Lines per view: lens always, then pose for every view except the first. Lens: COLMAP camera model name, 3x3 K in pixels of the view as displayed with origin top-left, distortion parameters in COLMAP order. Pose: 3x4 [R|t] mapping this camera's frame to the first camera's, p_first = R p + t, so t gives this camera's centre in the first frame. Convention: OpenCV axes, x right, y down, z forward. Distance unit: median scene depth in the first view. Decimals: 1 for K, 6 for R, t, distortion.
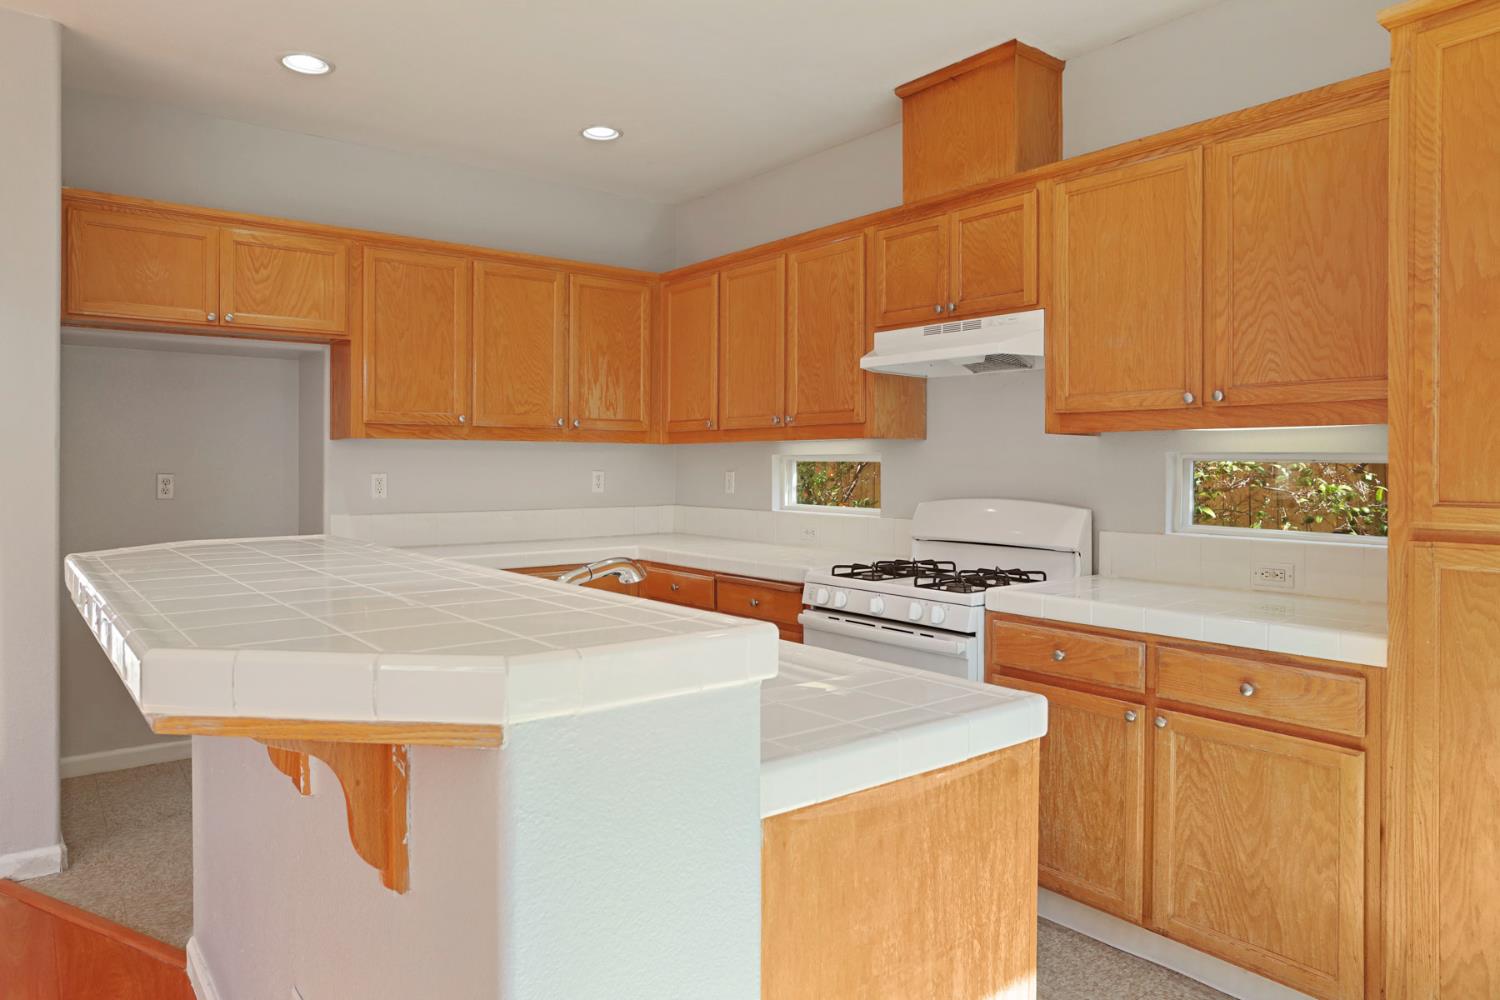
lens RADIAL K [[978.0, 0, 696.0], [0, 978.0, 463.2], [0, 0, 1]] dist [-0.024538, 0.001799]
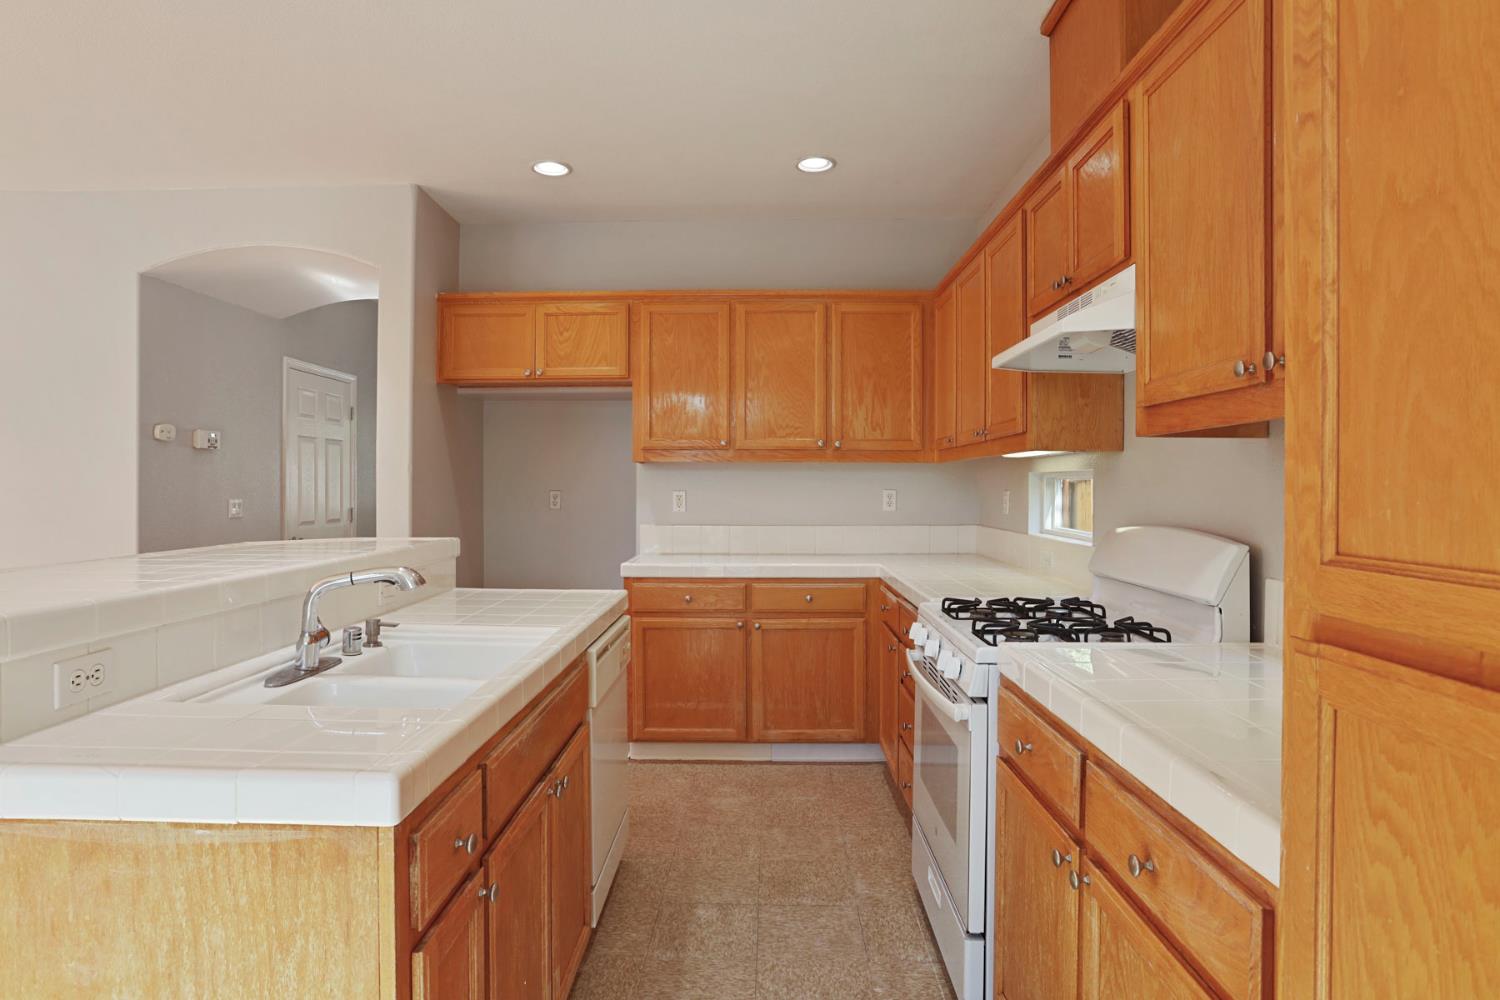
lens RADIAL K [[825.9, 0, 751.9], [0, 825.9, 487.2], [0, 0, 1]] dist [-0.034530, 0.013267]
pose [[0.780316, 0.001637, -0.625383, 0.452095], [-0.000637, 0.999998, 0.001823, 0.005037], [0.625385, -0.001024, 0.780315, 0.309936]]
